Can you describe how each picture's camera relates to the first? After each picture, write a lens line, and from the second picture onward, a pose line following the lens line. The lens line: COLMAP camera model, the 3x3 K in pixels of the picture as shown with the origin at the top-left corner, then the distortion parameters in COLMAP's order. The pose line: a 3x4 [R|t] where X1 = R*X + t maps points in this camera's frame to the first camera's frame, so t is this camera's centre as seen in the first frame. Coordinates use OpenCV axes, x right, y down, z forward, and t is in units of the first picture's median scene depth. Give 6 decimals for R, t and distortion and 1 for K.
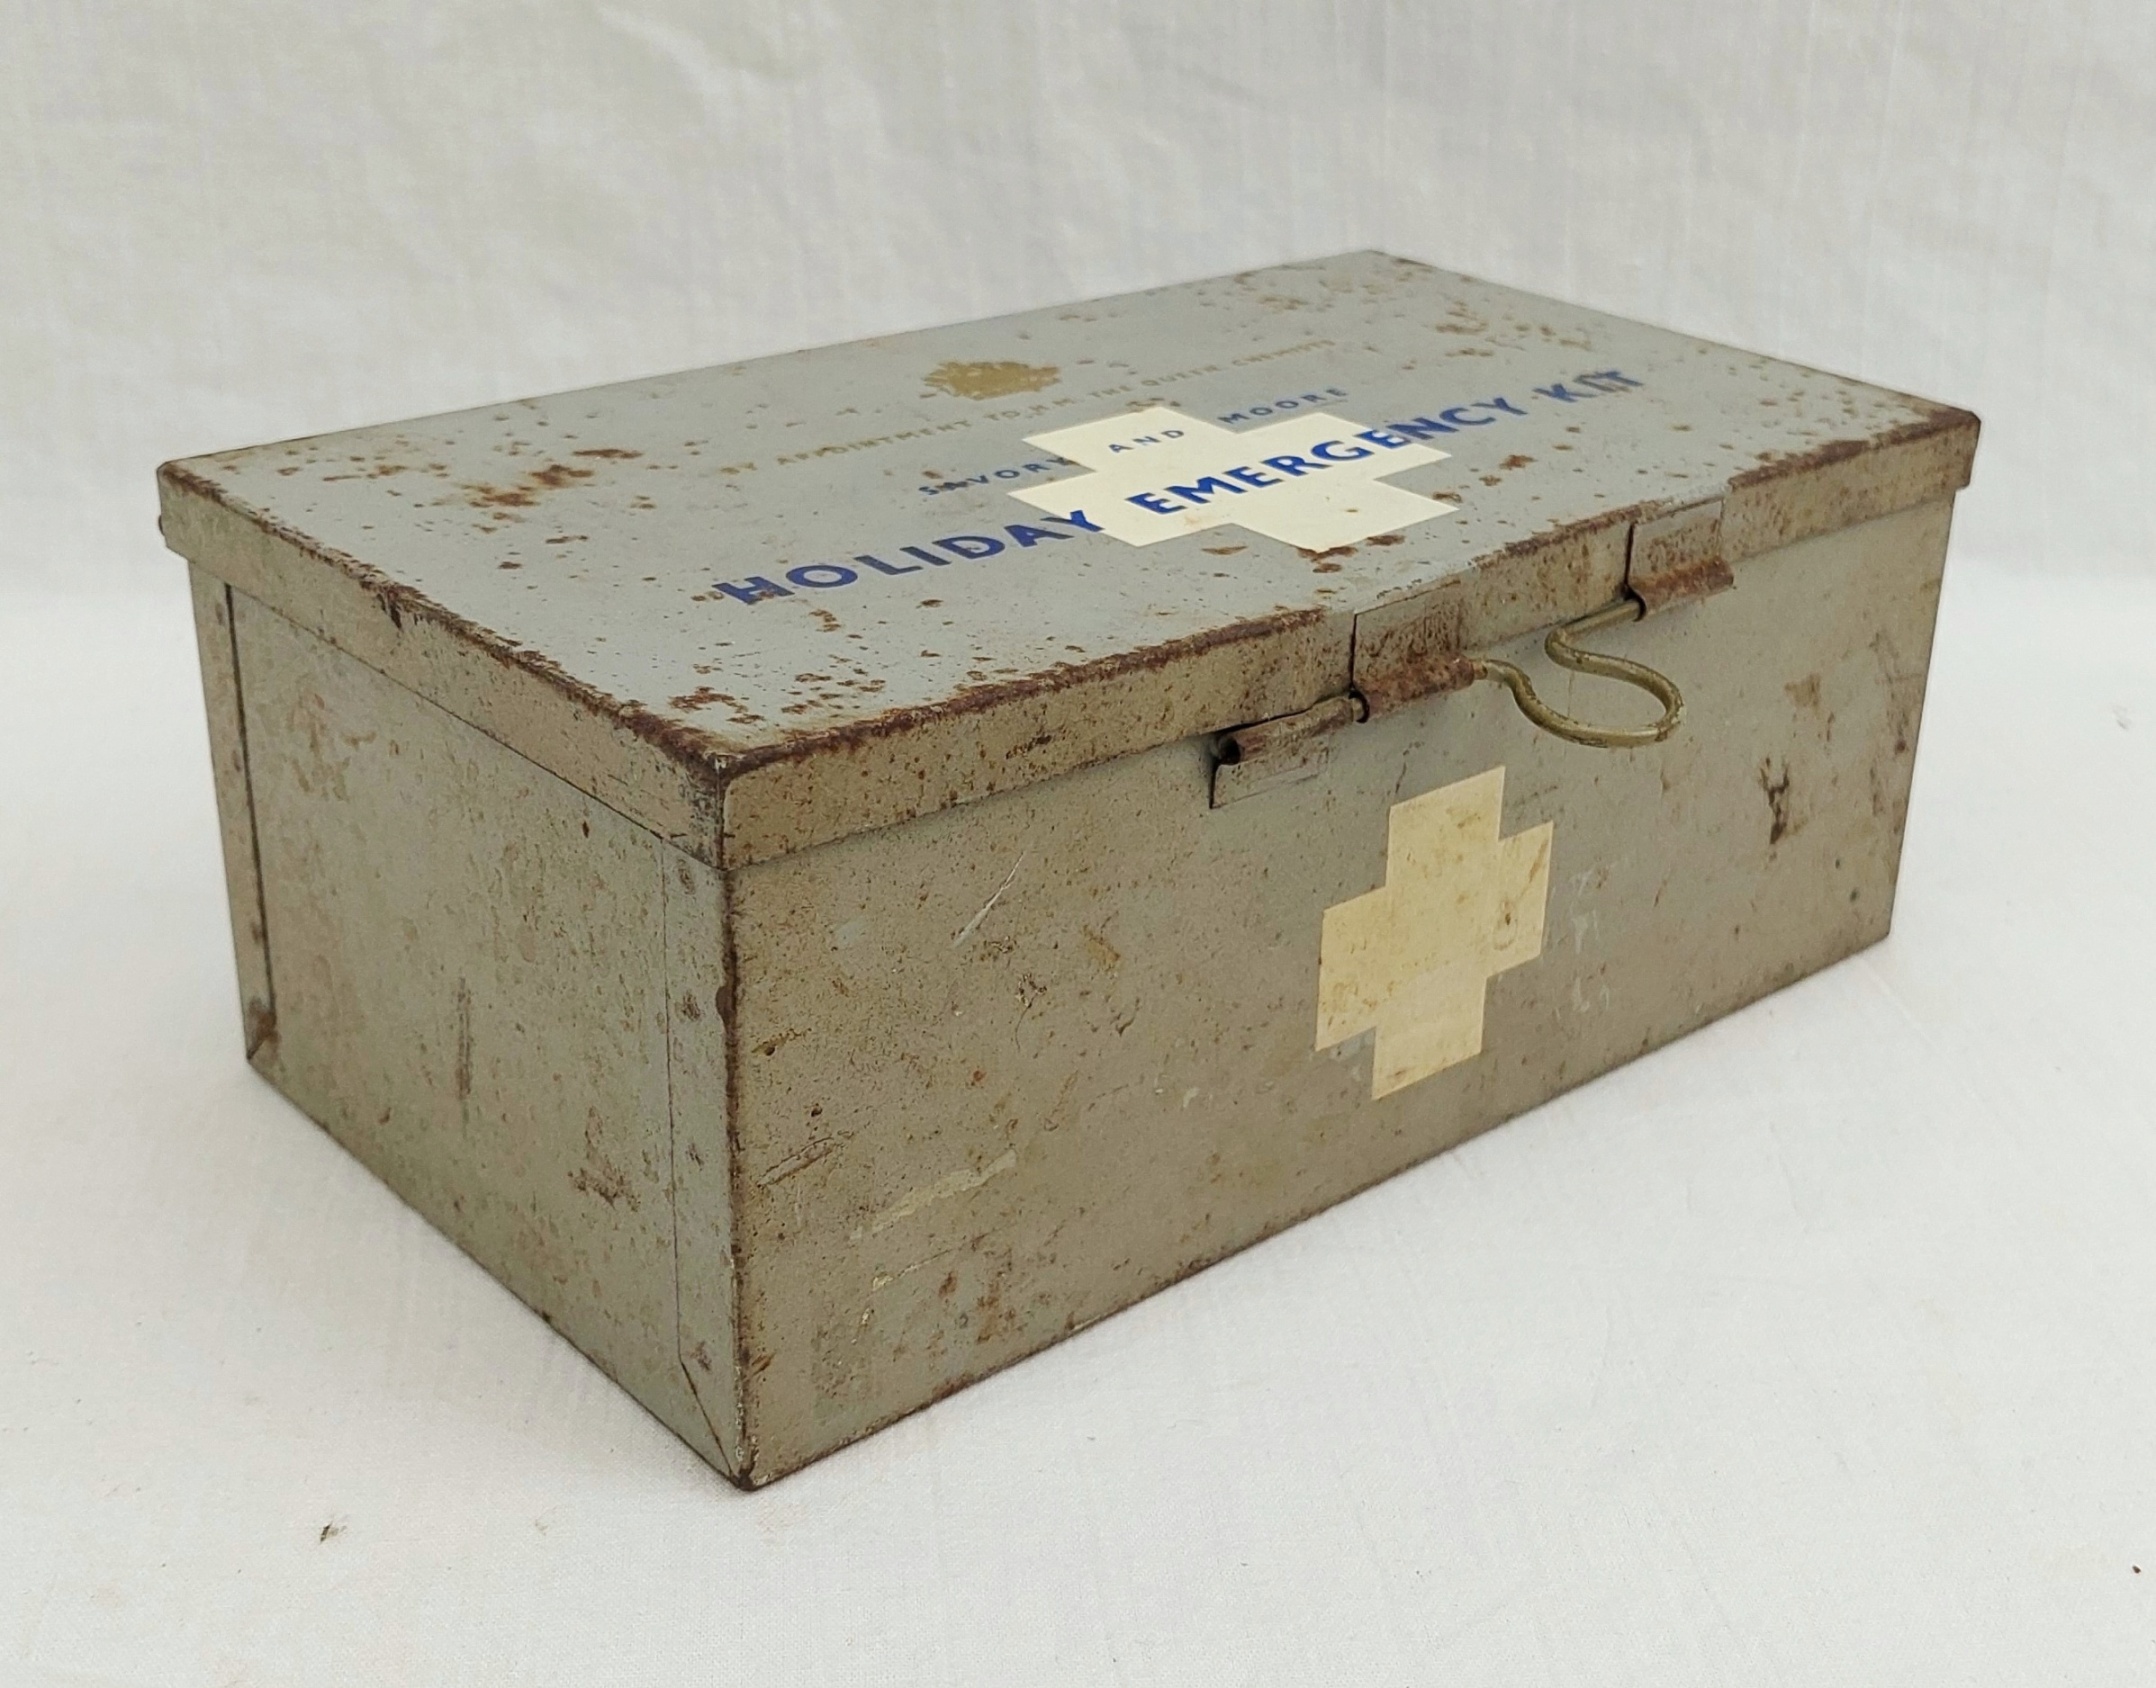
lens RADIAL K [[2741.8, 0, 1251.4], [0, 2741.8, 839.5], [0, 0, 1]] dist [0.269288, -1.183390]
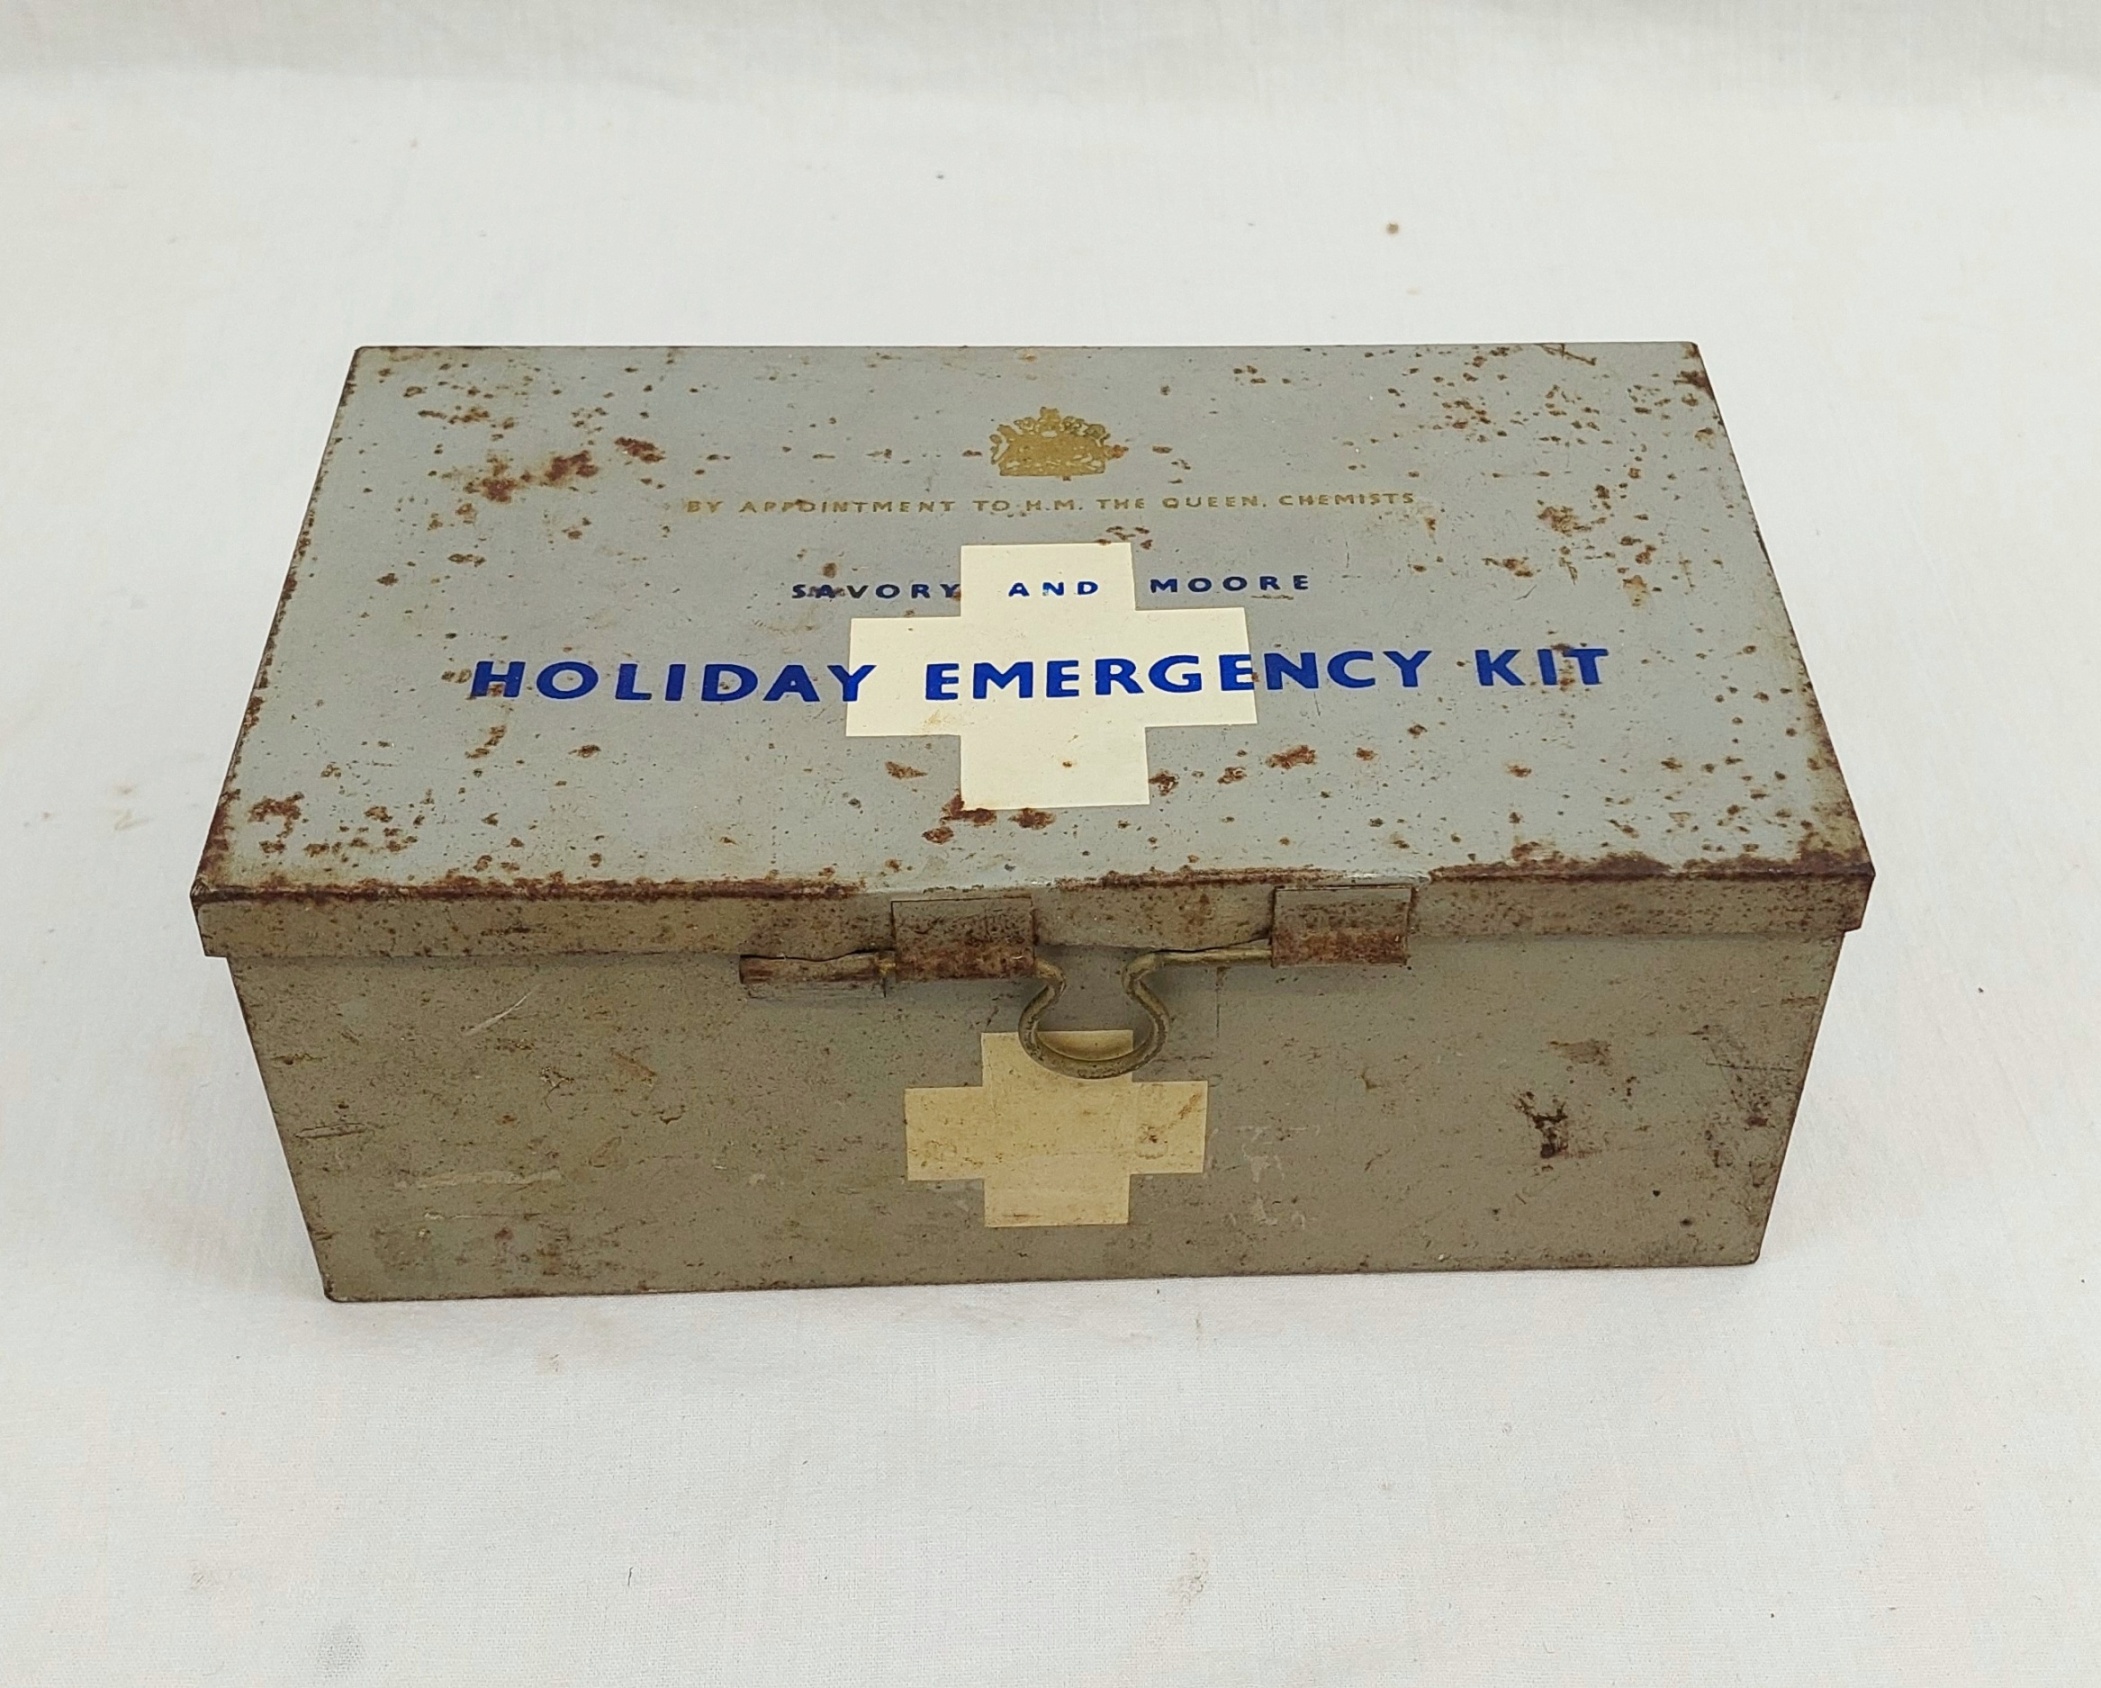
lens RADIAL K [[2731.0, 0, 1219.2], [0, 2731.0, 781.0], [0, 0, 1]] dist [0.342659, -1.819433]
pose [[0.766437, 0.425292, -0.481354, 0.595004], [-0.270786, 0.893488, 0.358267, -0.509156], [0.582451, -0.144245, 0.799965, 0.179014]]
